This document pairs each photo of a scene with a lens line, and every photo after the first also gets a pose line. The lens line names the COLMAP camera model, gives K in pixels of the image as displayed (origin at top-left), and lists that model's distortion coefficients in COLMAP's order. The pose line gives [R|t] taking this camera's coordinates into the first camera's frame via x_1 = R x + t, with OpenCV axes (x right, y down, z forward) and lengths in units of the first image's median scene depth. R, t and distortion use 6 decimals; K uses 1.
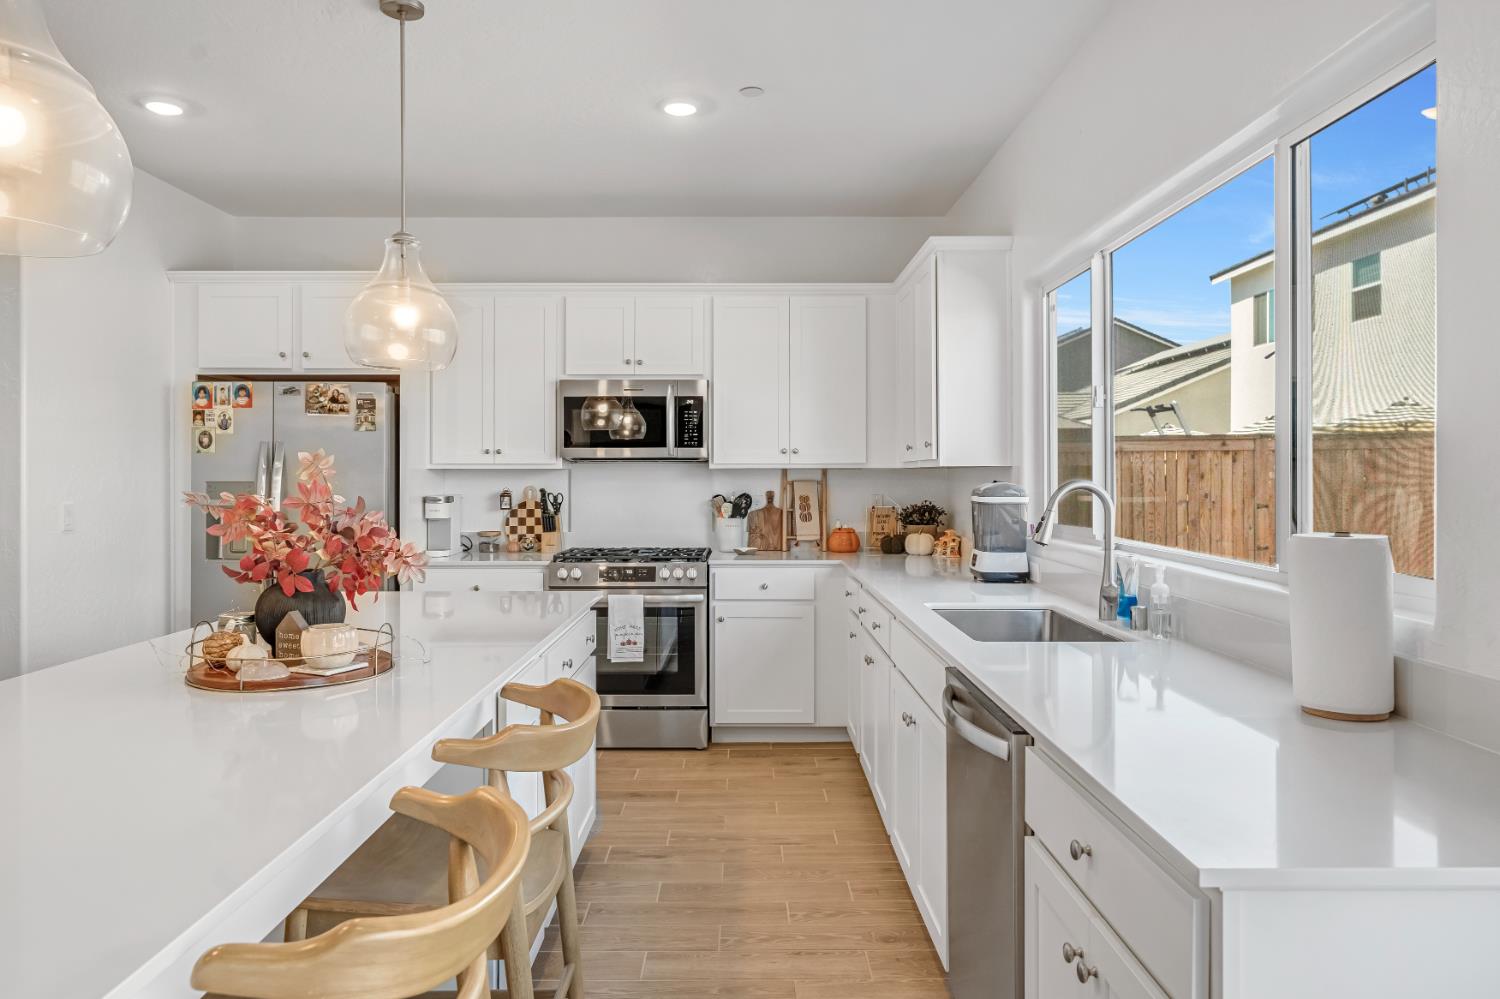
lens RADIAL K [[1005.5, 0, 749.0], [0, 1005.5, 475.1], [0, 0, 1]] dist [0.000908, 0.000608]
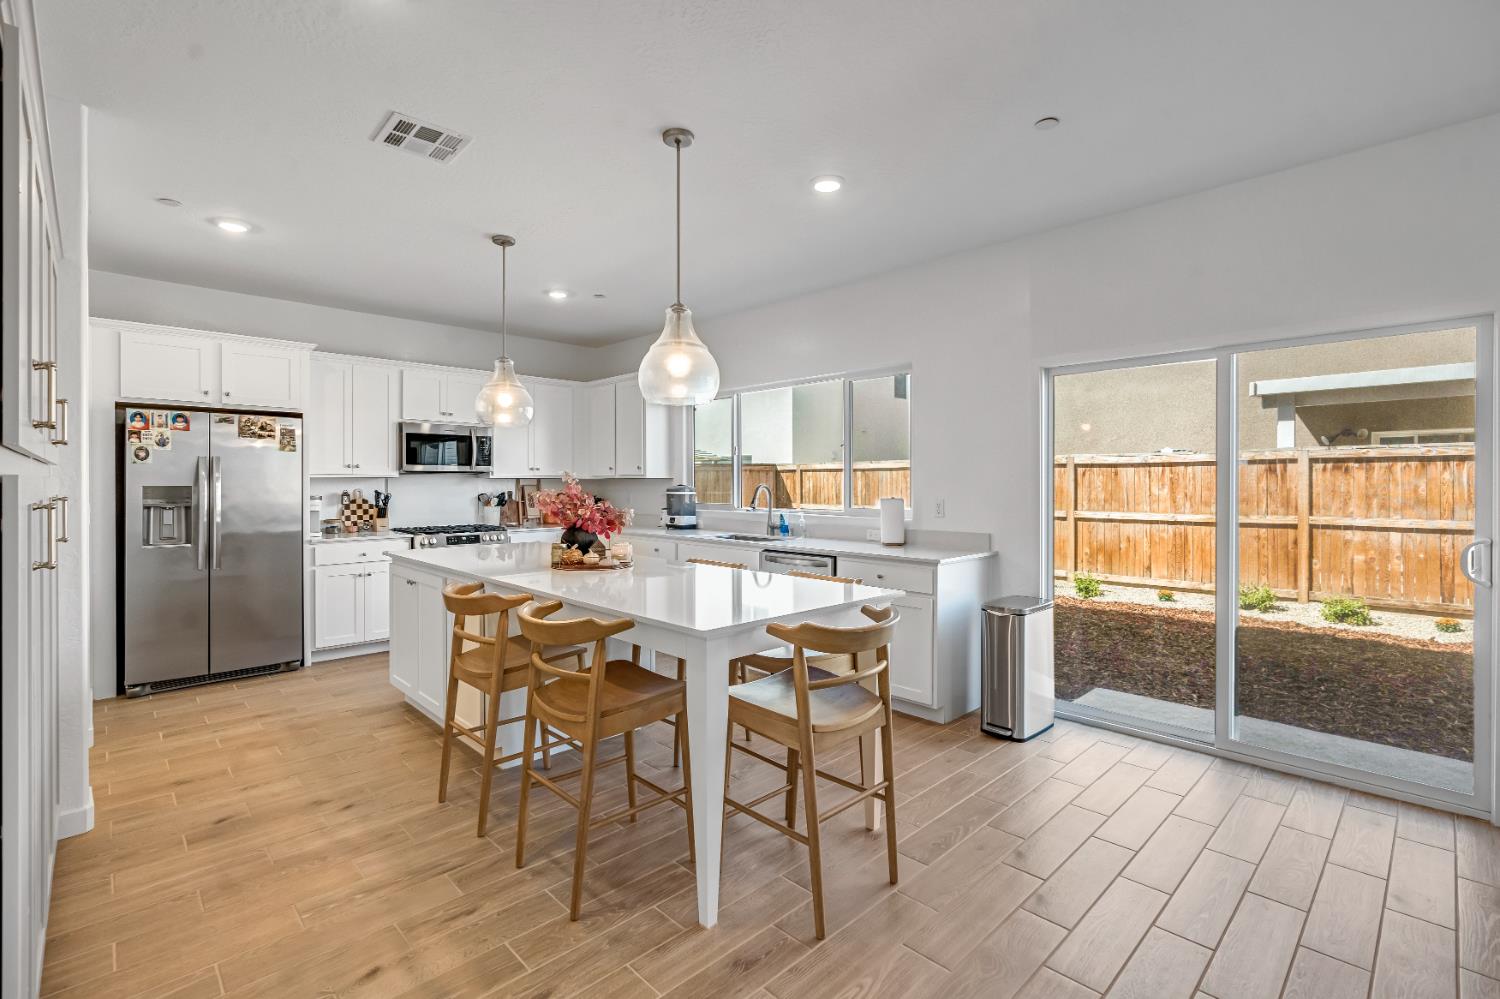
lens RADIAL K [[681.1, 0, 755.2], [0, 681.1, 490.0], [0, 0, 1]] dist [-0.004266, 0.000018]
pose [[0.719228, -0.005724, 0.694750, -0.579432], [-0.002258, 0.999942, 0.010575, 0.000662], [-0.694770, -0.009175, 0.719173, -0.180862]]
